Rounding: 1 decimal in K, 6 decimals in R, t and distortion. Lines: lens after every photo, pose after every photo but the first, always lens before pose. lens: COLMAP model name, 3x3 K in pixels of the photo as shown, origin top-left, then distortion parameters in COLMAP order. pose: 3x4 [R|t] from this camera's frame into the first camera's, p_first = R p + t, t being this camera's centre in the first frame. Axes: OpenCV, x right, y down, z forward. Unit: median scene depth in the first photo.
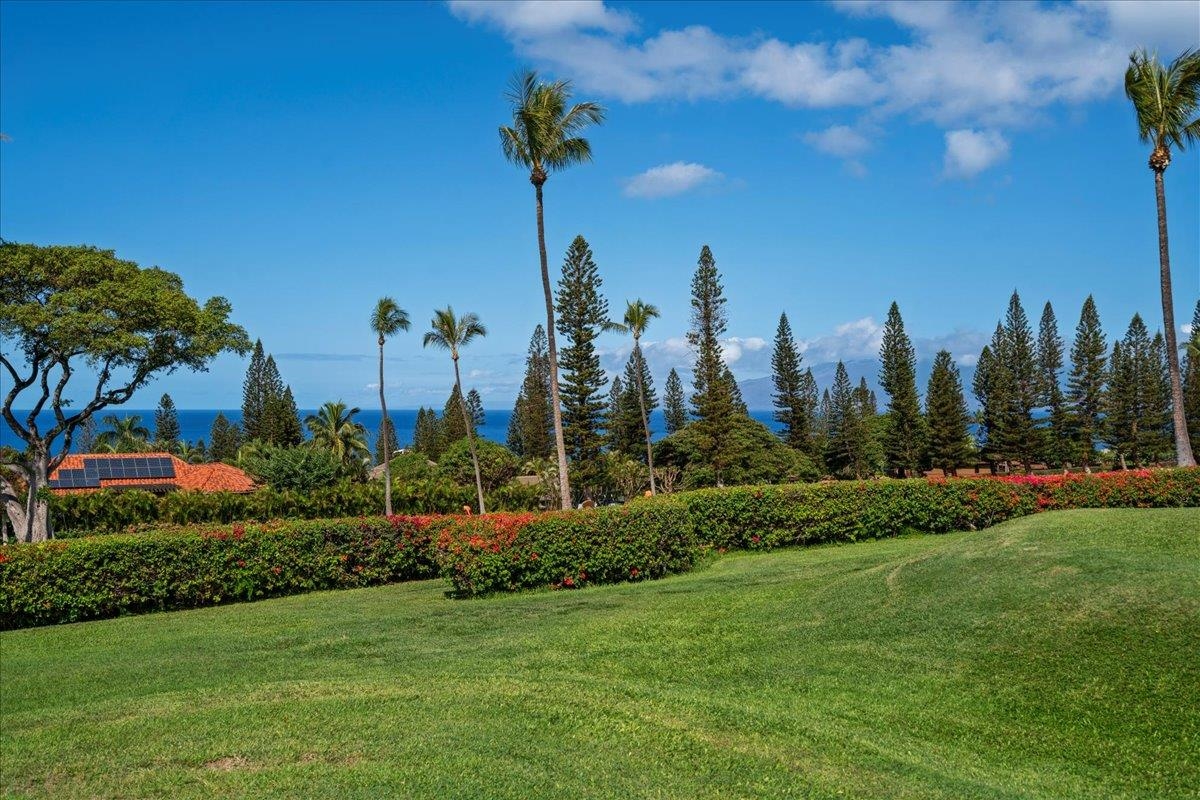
lens RADIAL K [[1163.5, 0, 595.9], [0, 1163.5, 402.6], [0, 0, 1]] dist [0.015338, 0.000000]
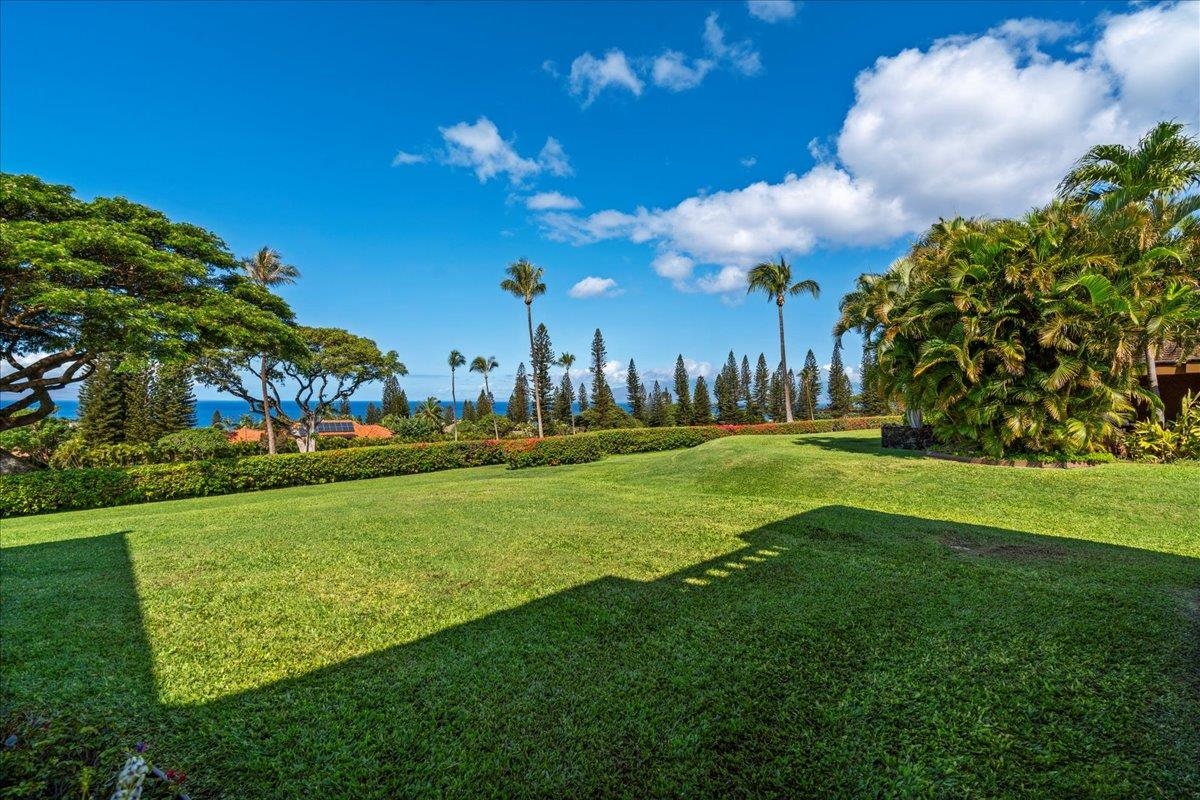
lens RADIAL K [[536.0, 0, 599.2], [0, 536.0, 399.9], [0, 0, 1]] dist [-0.009352, 0.004950]
pose [[0.994921, 0.003859, 0.100588, -0.008208], [-0.004142, 0.999988, 0.002610, 0.001274], [-0.100577, -0.003013, 0.994925, -0.040181]]
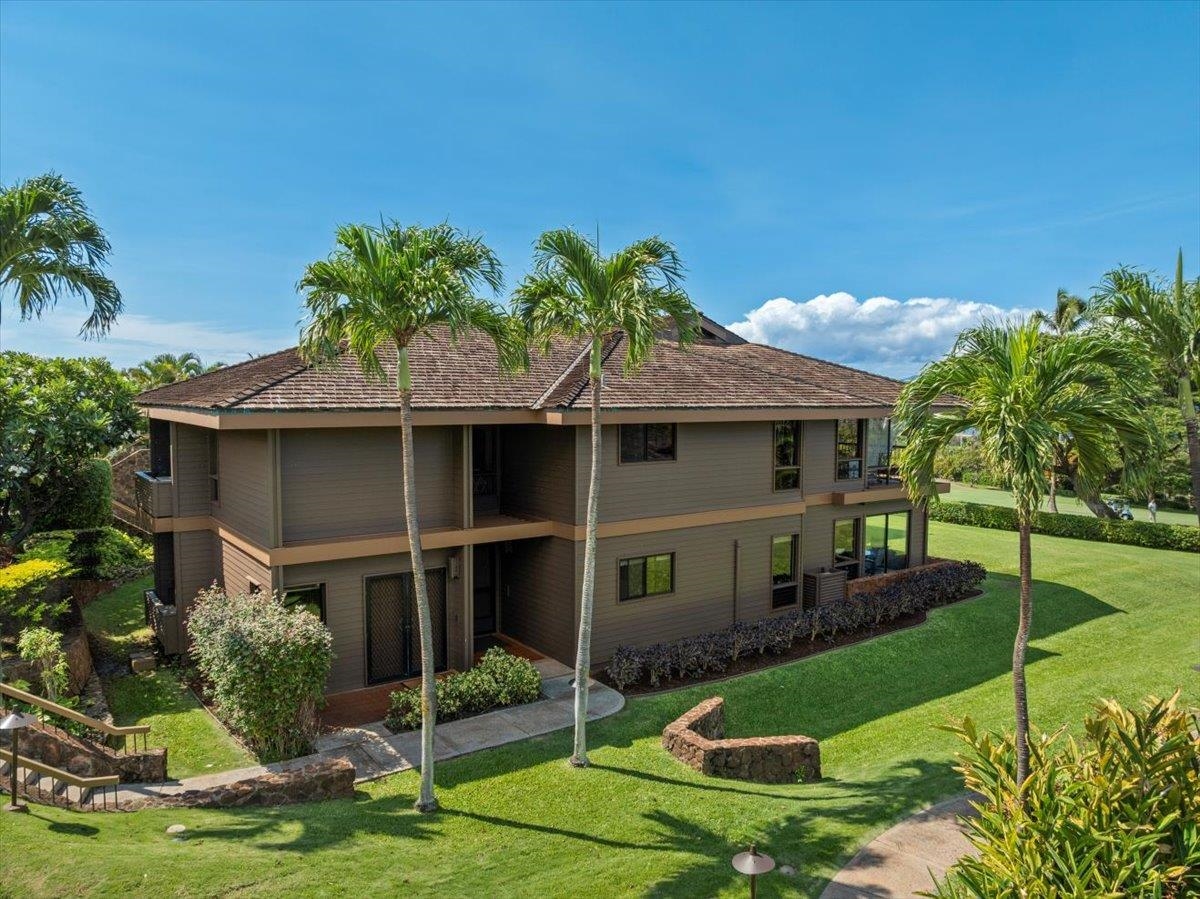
lens RADIAL K [[847.0, 0, 599.0], [0, 847.0, 450.8], [0, 0, 1]] dist [-0.004140, -0.000706]
pose [[-0.025009, 0.063904, -0.997643, 0.302966], [-0.005695, 0.997929, 0.064065, -0.038792], [0.999671, 0.007284, -0.024594, -0.112202]]
